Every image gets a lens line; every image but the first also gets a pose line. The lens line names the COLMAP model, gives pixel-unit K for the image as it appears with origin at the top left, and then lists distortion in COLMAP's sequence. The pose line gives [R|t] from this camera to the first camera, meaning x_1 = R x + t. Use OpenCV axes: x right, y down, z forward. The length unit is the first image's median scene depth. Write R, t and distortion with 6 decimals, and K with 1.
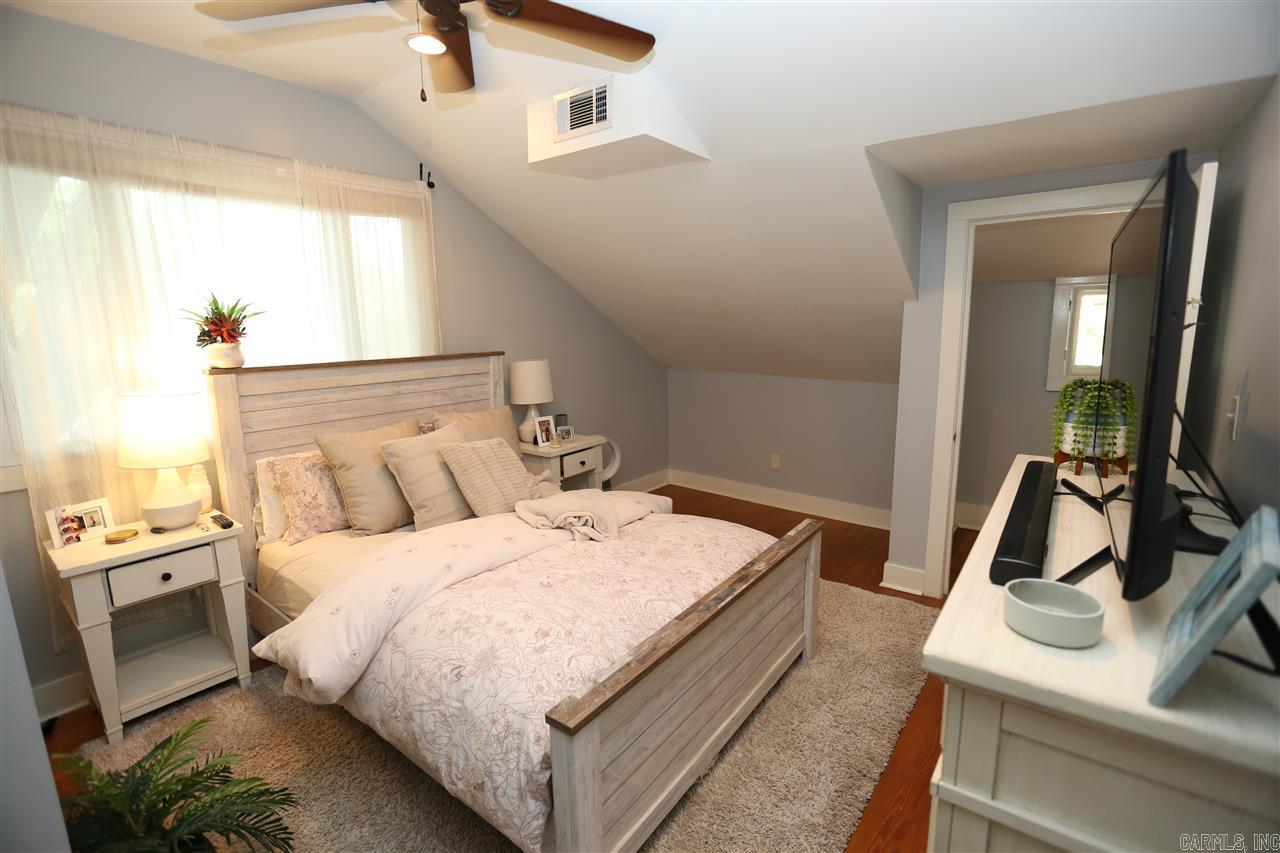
lens RADIAL K [[579.8, 0, 640.0], [0, 579.8, 426.5], [0, 0, 1]] dist [-0.050629, 0.014716]
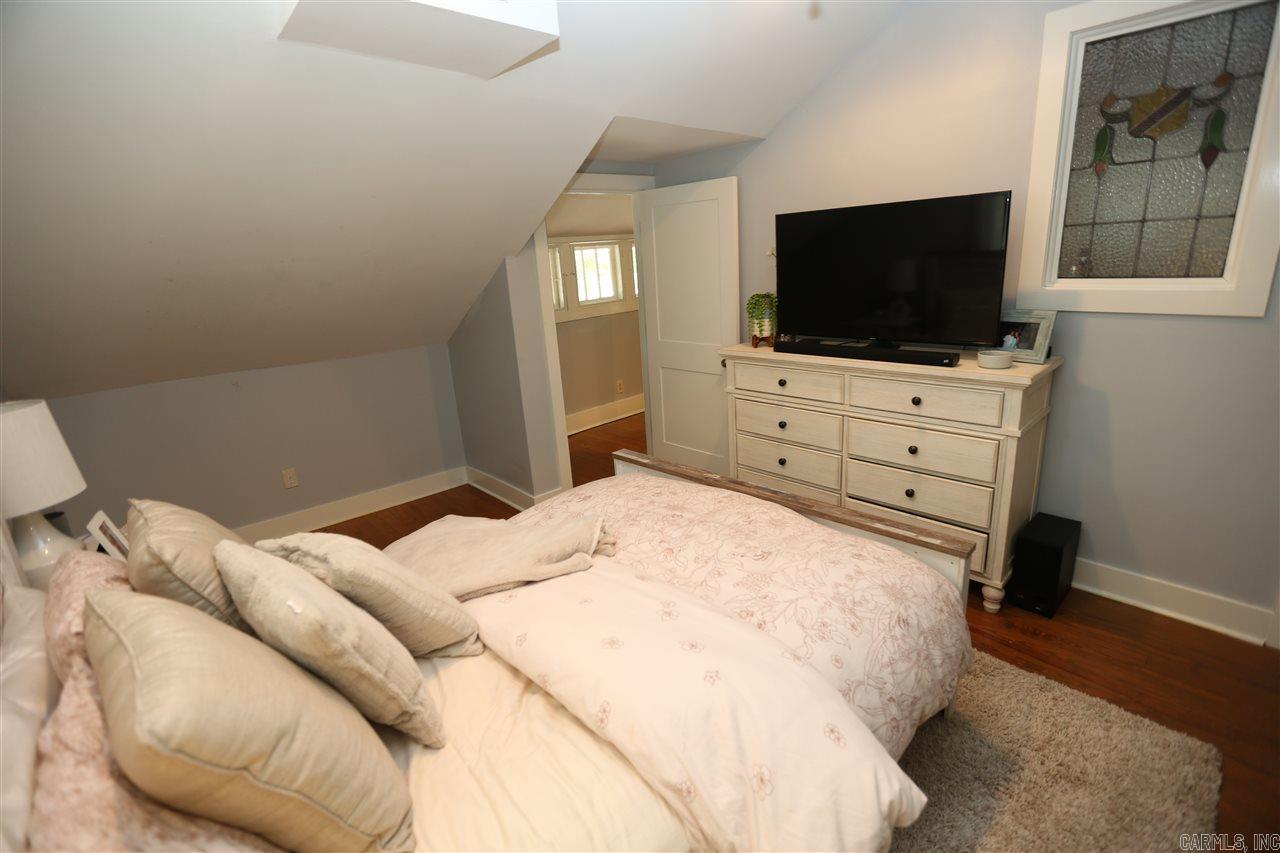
lens RADIAL K [[579.8, 0, 640.0], [0, 579.8, 426.5], [0, 0, 1]] dist [-0.050629, 0.014716]
pose [[0.172042, -0.266639, 0.948317, -0.864171], [0.233097, 0.946351, 0.223798, -0.145454], [-0.957114, 0.182547, 0.224965, 0.808311]]
